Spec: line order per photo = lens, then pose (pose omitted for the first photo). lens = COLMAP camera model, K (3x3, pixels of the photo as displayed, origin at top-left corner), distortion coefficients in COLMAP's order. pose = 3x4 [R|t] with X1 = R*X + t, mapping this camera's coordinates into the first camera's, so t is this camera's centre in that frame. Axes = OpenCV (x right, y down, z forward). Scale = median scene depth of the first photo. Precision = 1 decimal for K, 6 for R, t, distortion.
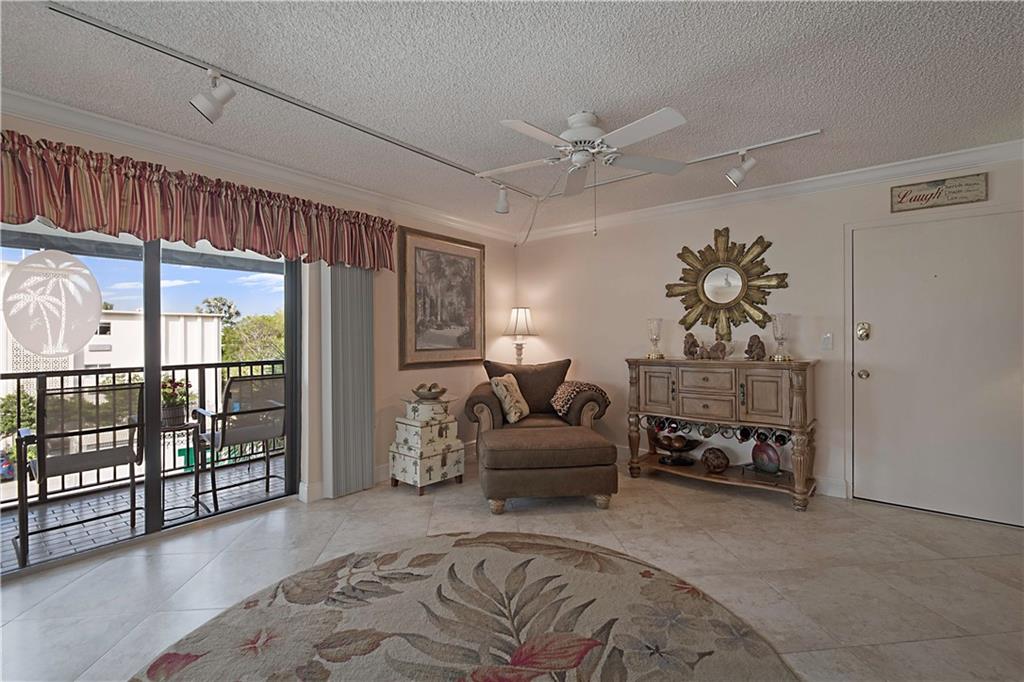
lens RADIAL K [[461.2, 0, 519.3], [0, 461.2, 331.4], [0, 0, 1]] dist [-0.000653, 0.000770]
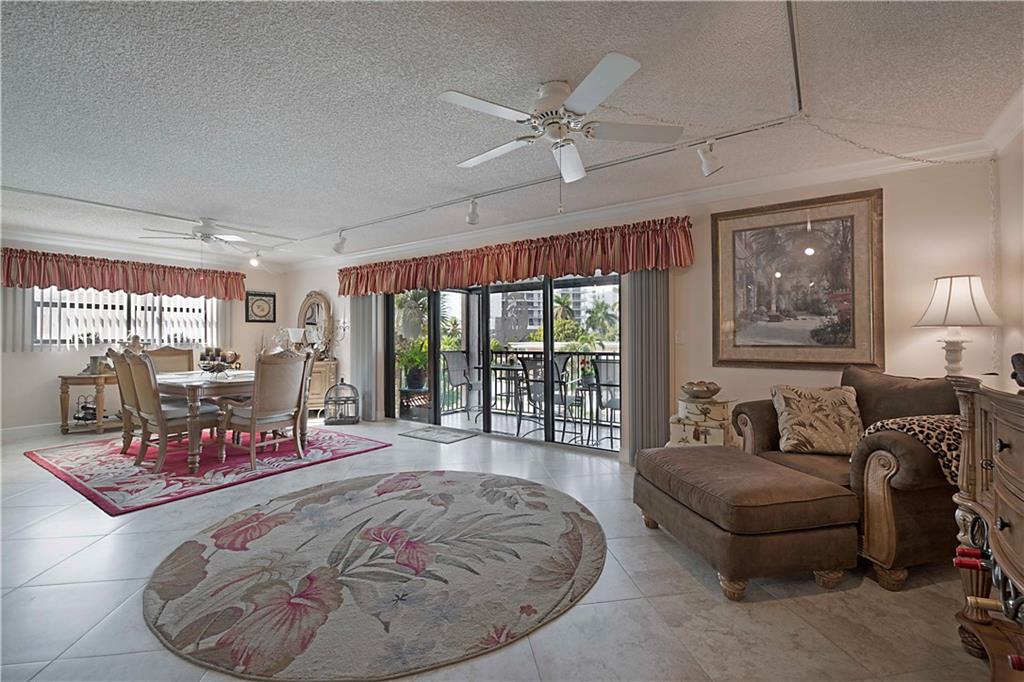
lens RADIAL K [[431.4, 0, 512.8], [0, 431.4, 337.1], [0, 0, 1]] dist [0.002226, -0.000219]
pose [[0.054221, 0.001062, -0.998528, 0.659291], [0.013086, 0.999913, 0.001774, 0.018417], [0.998443, -0.013163, 0.054202, 0.585089]]
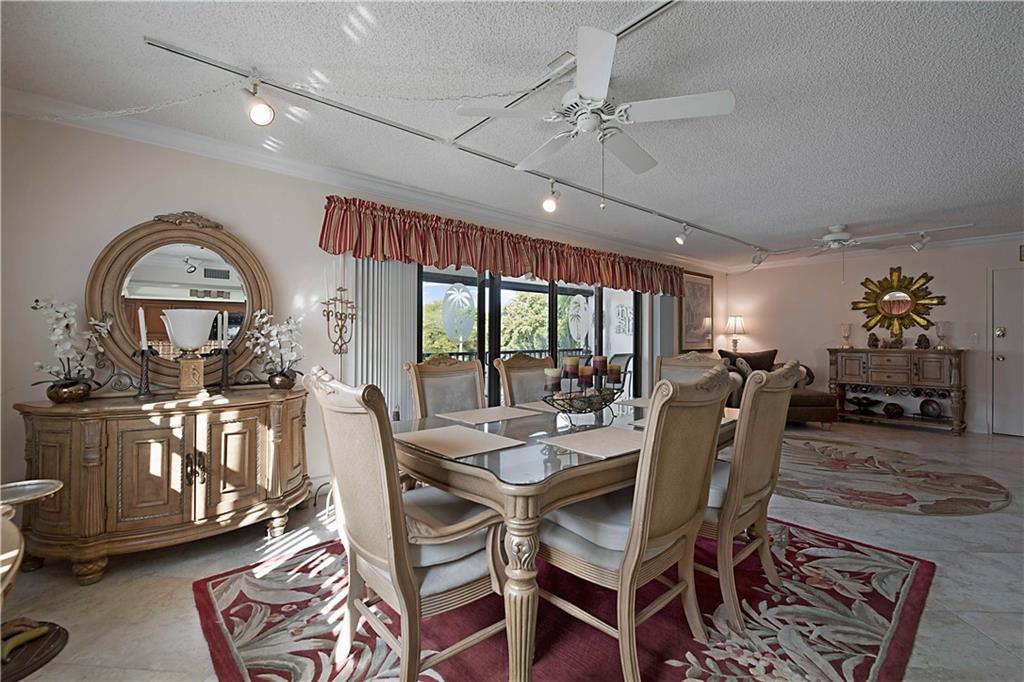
lens RADIAL K [[431.4, 0, 524.2], [0, 431.4, 331.5], [0, 0, 1]] dist [0.002226, -0.000219]
pose [[0.981139, 0.005254, -0.193234, -0.562539], [-0.005338, 0.999986, 0.000089, 0.005740], [0.193231, 0.000944, 0.981153, -0.756431]]
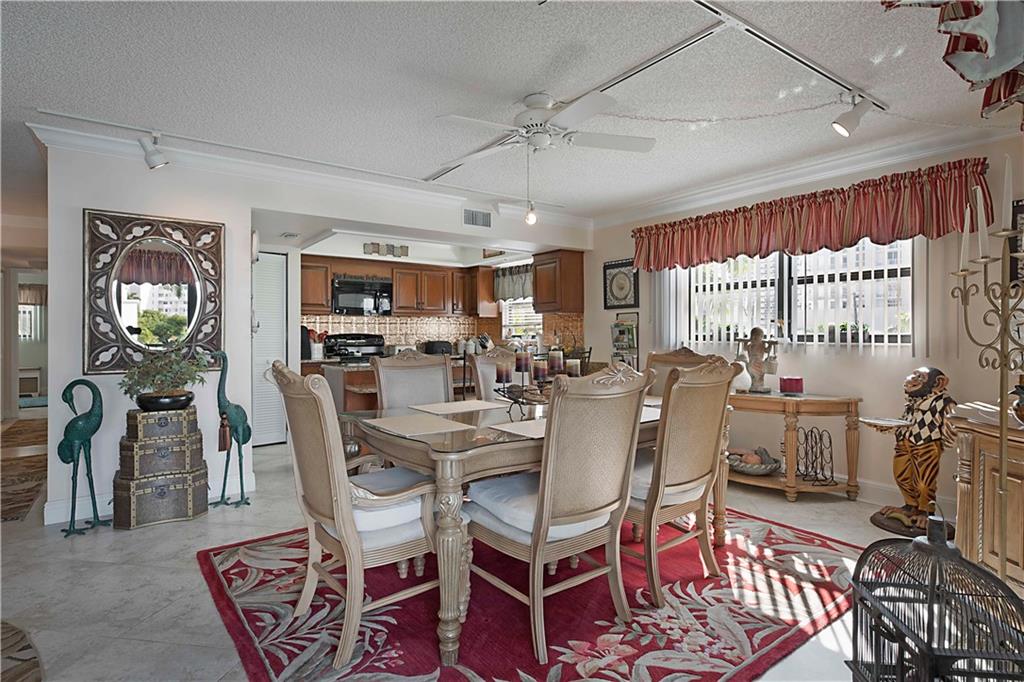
lens RADIAL K [[541.6, 0, 507.4], [0, 541.6, 325.2], [0, 0, 1]] dist [0.020269, -0.008666]
pose [[-0.953668, 0.008602, 0.300739, -0.781927], [0.000189, 0.999608, -0.027994, 0.021219], [-0.300862, -0.026641, -0.953295, 0.542902]]
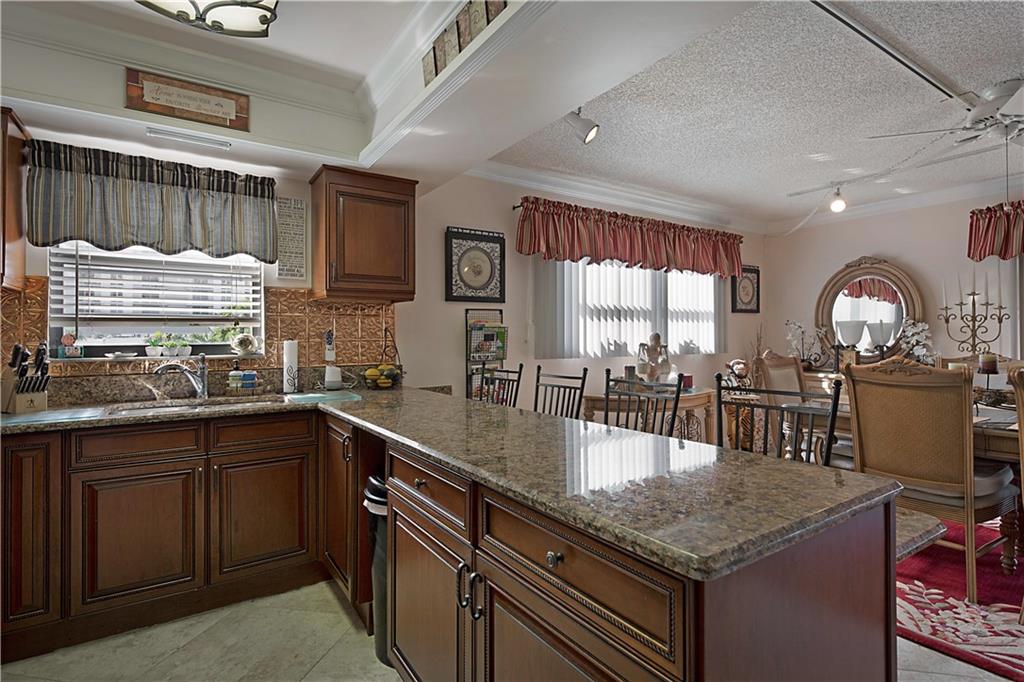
lens RADIAL K [[514.7, 0, 519.8], [0, 514.7, 334.6], [0, 0, 1]] dist [0.015671, -0.008147]
pose [[-0.308877, -0.003324, -0.951096, 0.249355], [0.018941, 0.999774, -0.009646, 0.004486], [0.950913, -0.020994, -0.308744, -0.599532]]
